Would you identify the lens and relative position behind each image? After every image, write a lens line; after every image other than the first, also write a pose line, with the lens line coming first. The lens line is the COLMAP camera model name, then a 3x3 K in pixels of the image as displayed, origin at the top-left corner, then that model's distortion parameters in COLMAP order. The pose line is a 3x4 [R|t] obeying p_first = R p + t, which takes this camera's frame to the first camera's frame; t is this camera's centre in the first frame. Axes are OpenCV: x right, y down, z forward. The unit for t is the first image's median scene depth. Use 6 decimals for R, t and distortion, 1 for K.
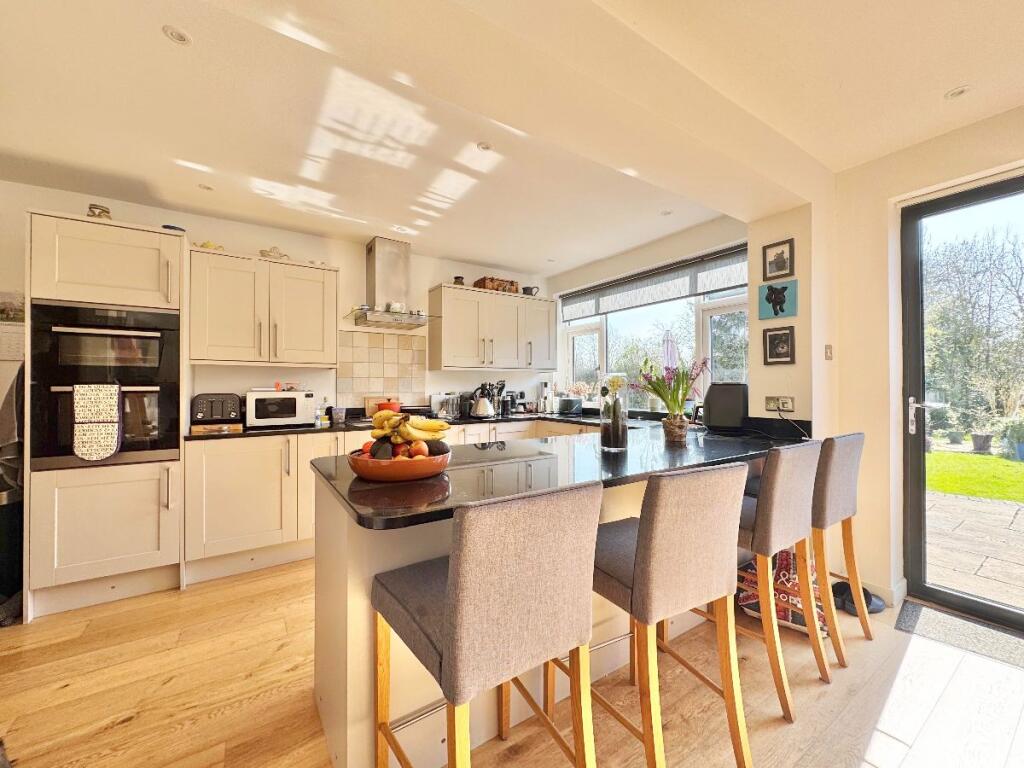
lens RADIAL K [[409.1, 0, 507.8], [0, 409.1, 382.3], [0, 0, 1]] dist [-0.002053, -0.000183]
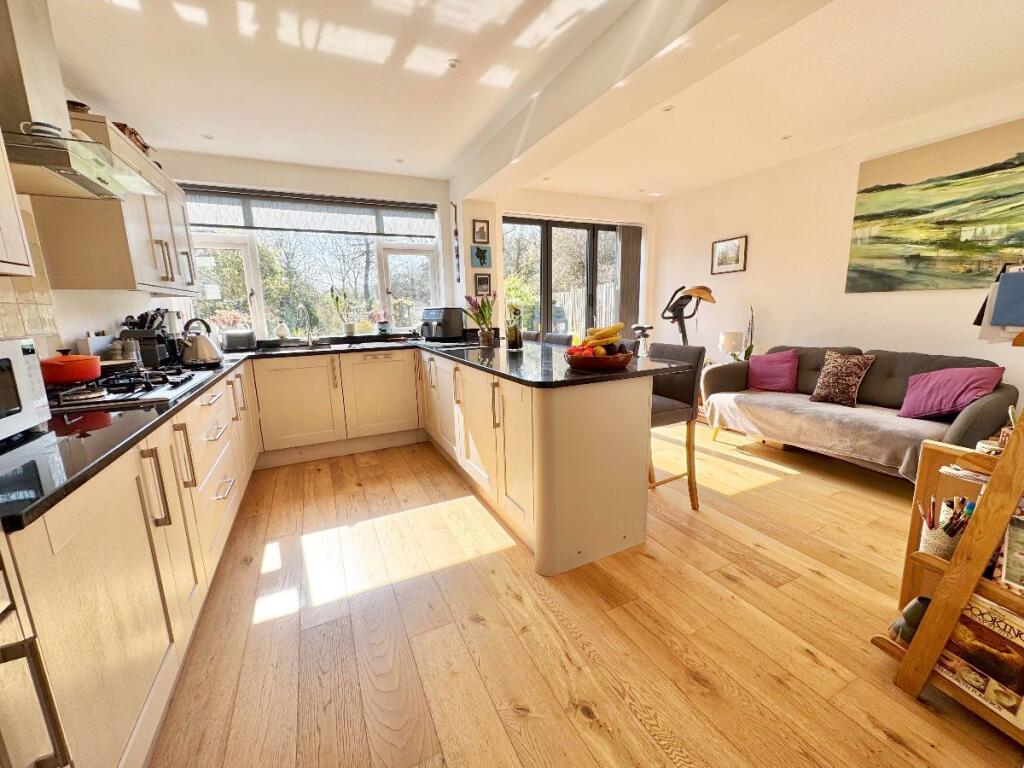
lens RADIAL K [[409.1, 0, 507.8], [0, 409.1, 382.3], [0, 0, 1]] dist [-0.002053, -0.000183]
pose [[0.126038, -0.181980, 0.975191, -1.054188], [0.009694, 0.983209, 0.182224, 0.000260], [-0.991978, -0.013514, 0.125686, 0.678831]]
